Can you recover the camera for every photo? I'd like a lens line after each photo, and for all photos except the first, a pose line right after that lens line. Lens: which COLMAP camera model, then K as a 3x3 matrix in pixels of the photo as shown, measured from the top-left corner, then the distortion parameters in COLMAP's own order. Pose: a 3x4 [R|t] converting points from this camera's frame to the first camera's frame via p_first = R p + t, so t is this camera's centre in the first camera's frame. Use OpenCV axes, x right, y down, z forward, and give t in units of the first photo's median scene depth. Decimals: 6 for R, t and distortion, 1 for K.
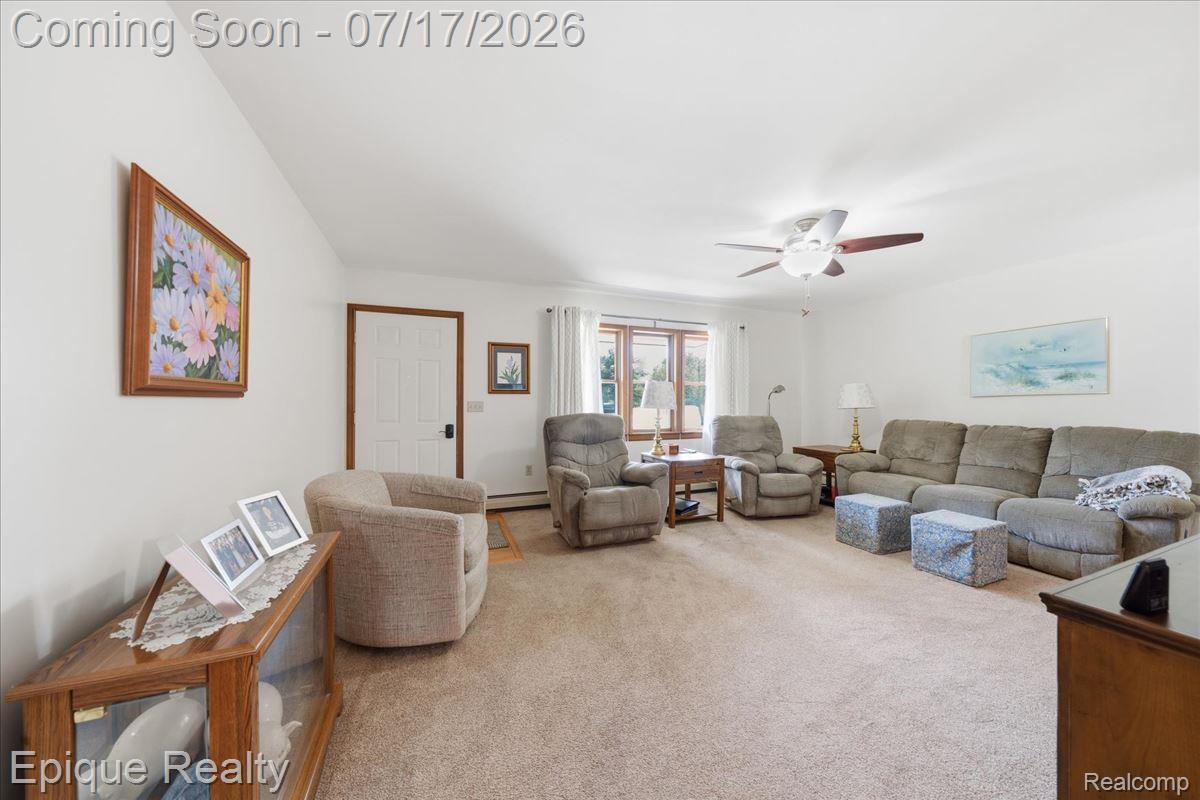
lens RADIAL K [[406.3, 0, 600.2], [0, 406.3, 401.5], [0, 0, 1]] dist [0.000656, -0.000018]
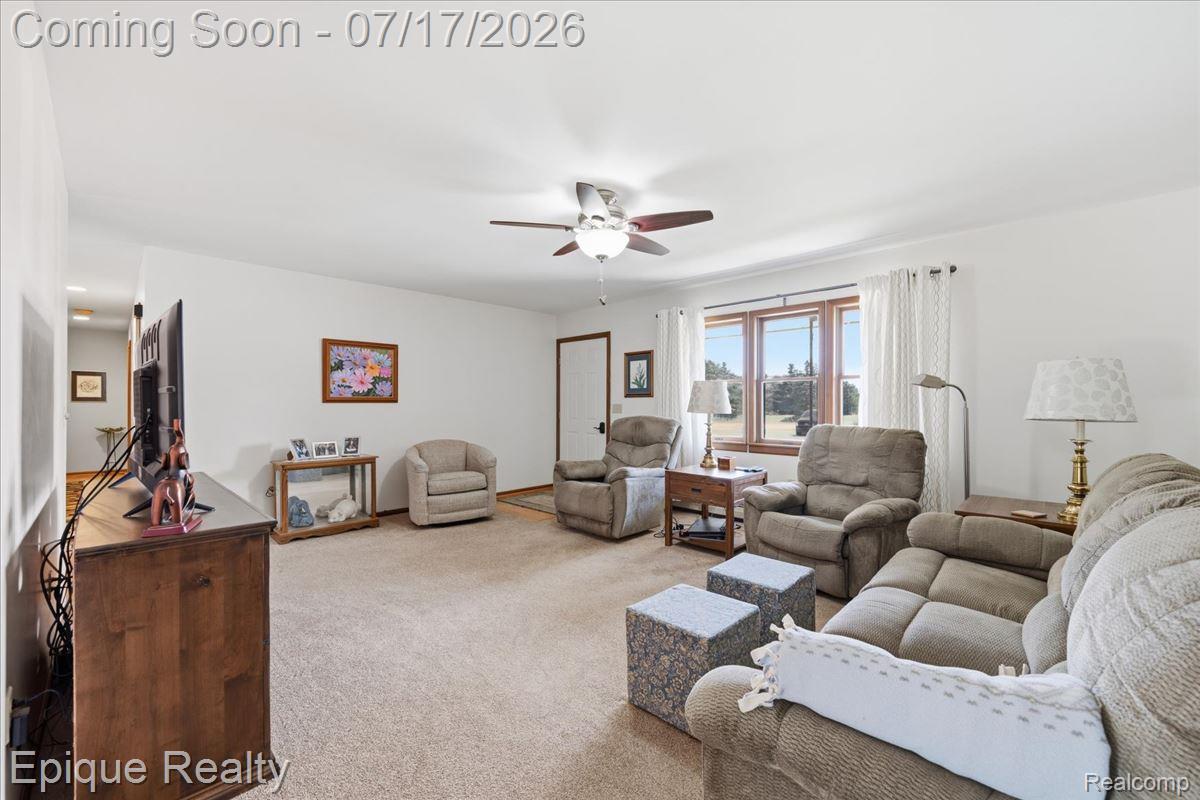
lens RADIAL K [[474.3, 0, 600.1], [0, 474.3, 402.8], [0, 0, 1]] dist [0.002086, 0.000013]
pose [[0.412986, -0.002530, -0.910734, 0.942916], [0.000249, 0.999996, -0.002665, -0.000713], [0.910738, 0.000874, 0.412985, 0.381578]]
